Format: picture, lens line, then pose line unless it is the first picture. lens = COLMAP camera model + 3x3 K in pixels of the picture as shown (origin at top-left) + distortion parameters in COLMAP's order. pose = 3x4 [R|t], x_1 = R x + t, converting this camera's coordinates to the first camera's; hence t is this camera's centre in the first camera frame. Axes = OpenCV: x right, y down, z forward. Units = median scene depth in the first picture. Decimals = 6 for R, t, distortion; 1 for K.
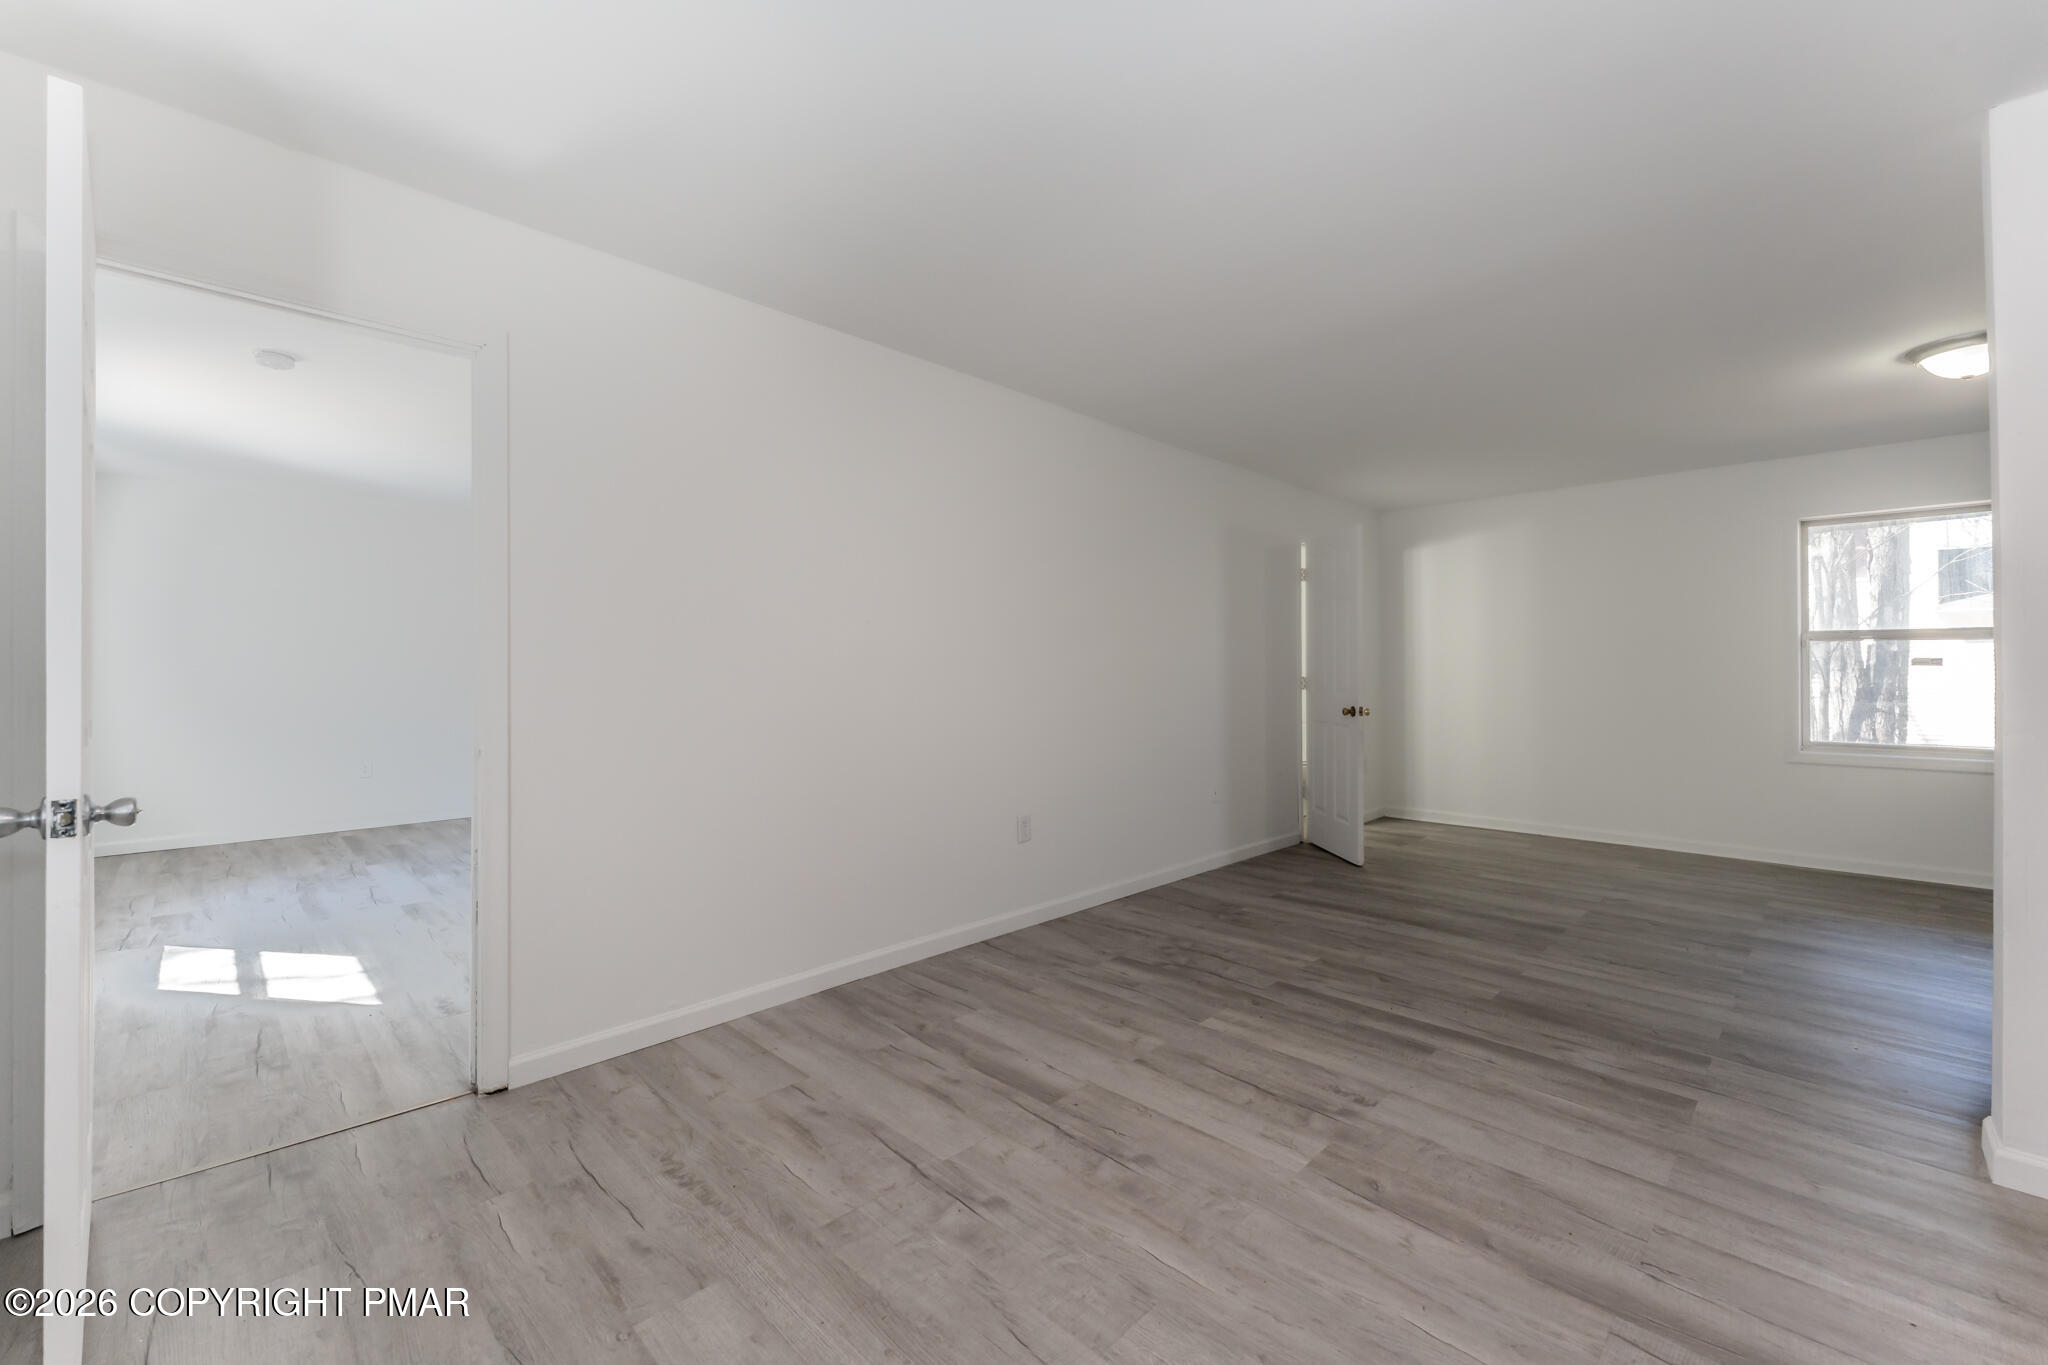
lens RADIAL K [[835.3, 0, 1033.0], [0, 835.3, 687.5], [0, 0, 1]] dist [-0.000580, -0.000907]
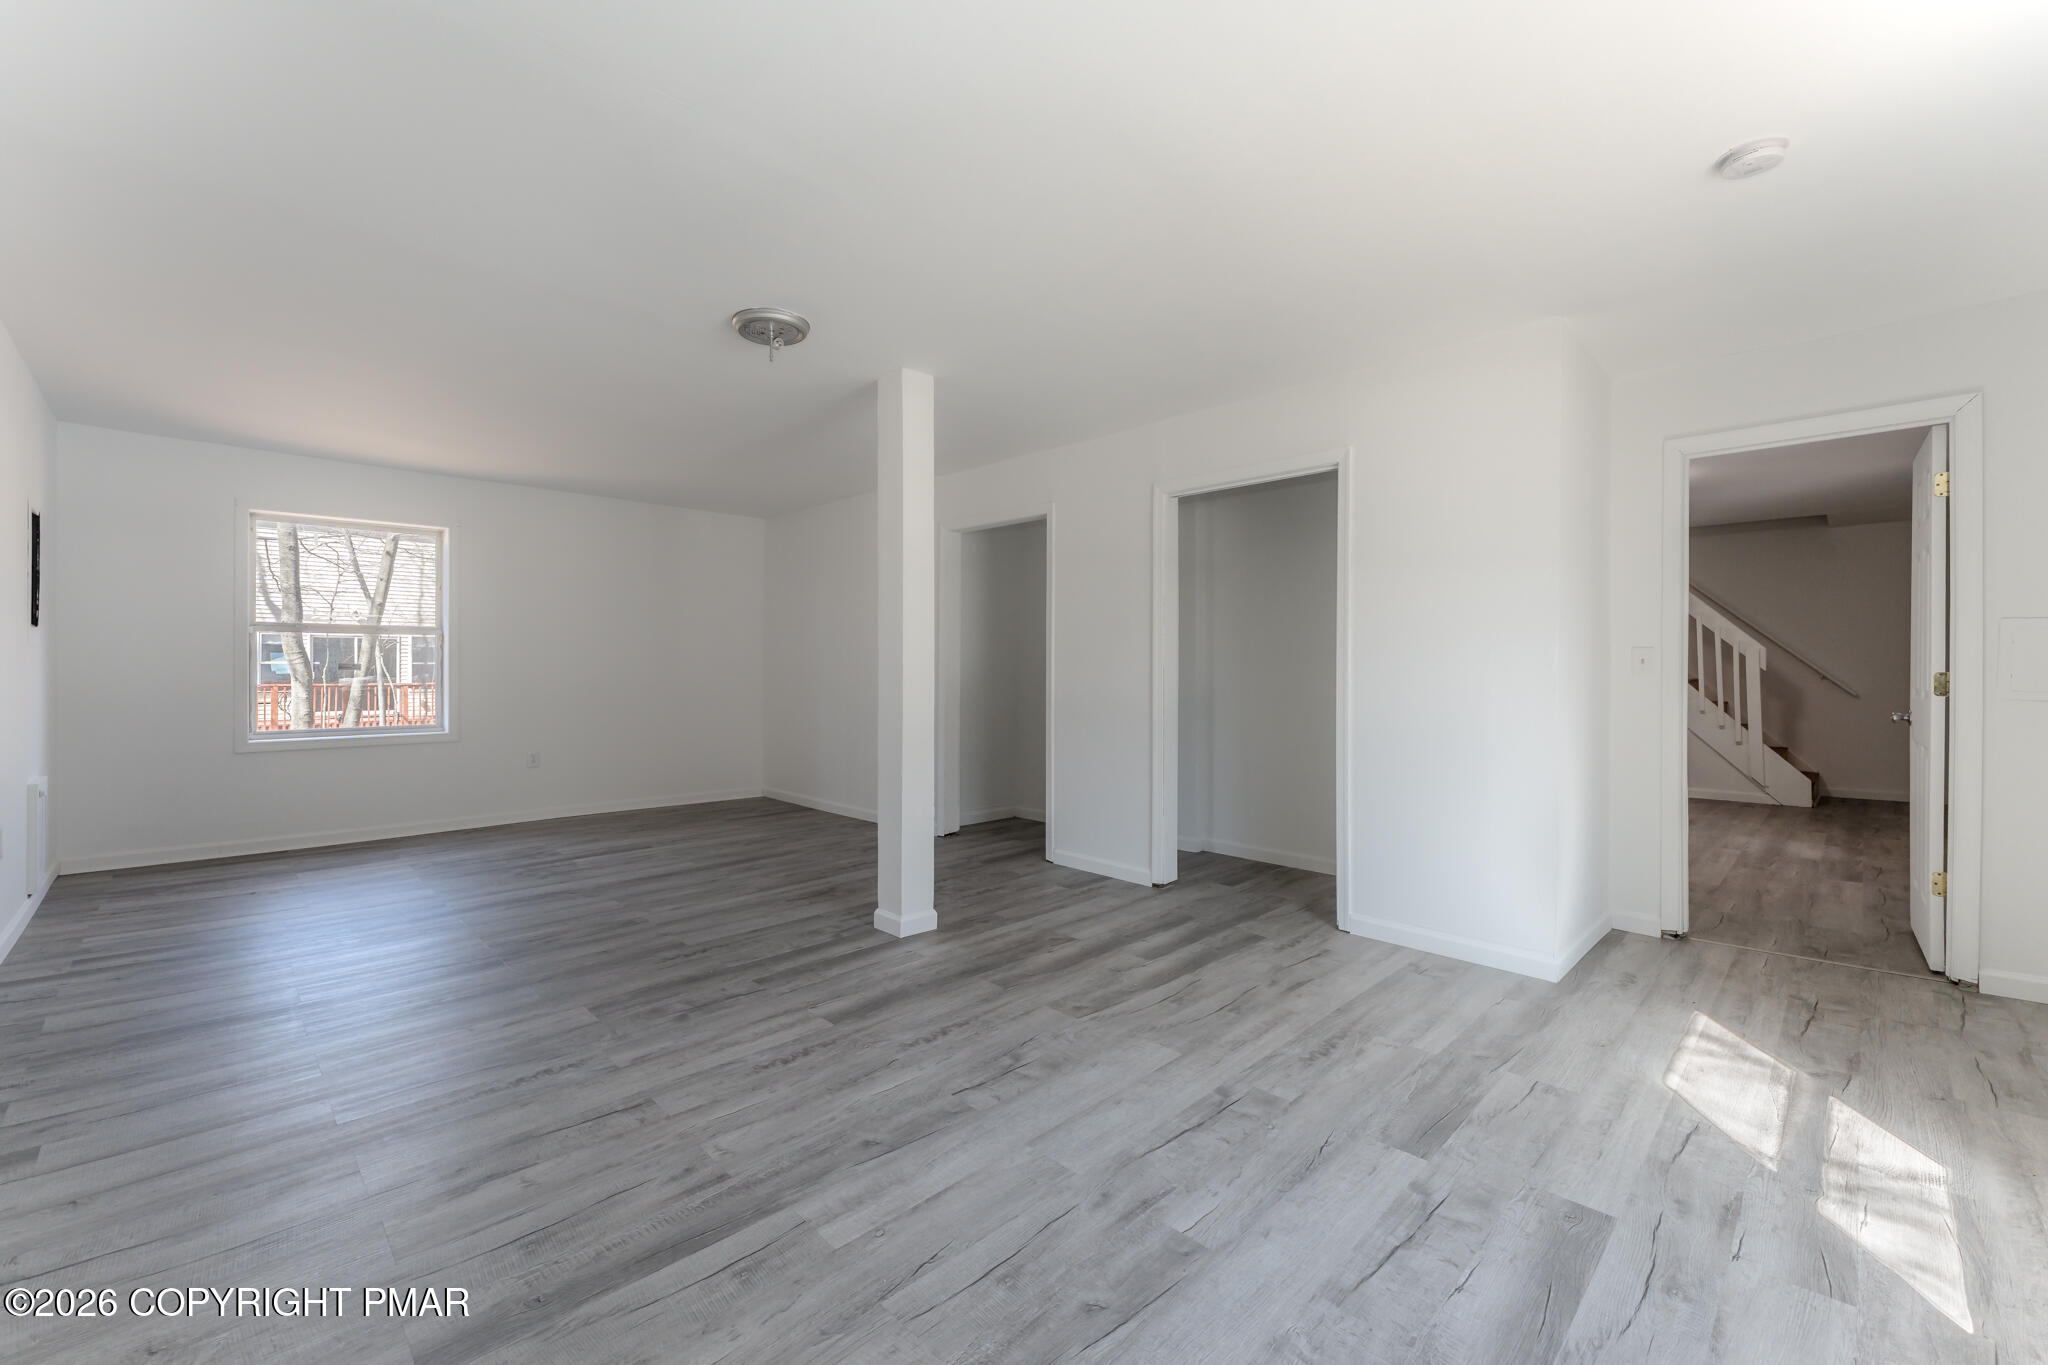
lens RADIAL K [[835.3, 0, 1032.8], [0, 835.3, 668.7], [0, 0, 1]] dist [-0.000580, -0.000907]
pose [[-0.002681, 0.004282, 0.999987, -1.909486], [0.006641, 0.999969, -0.004264, -0.004629], [-0.999974, 0.006630, -0.002709, 1.910601]]
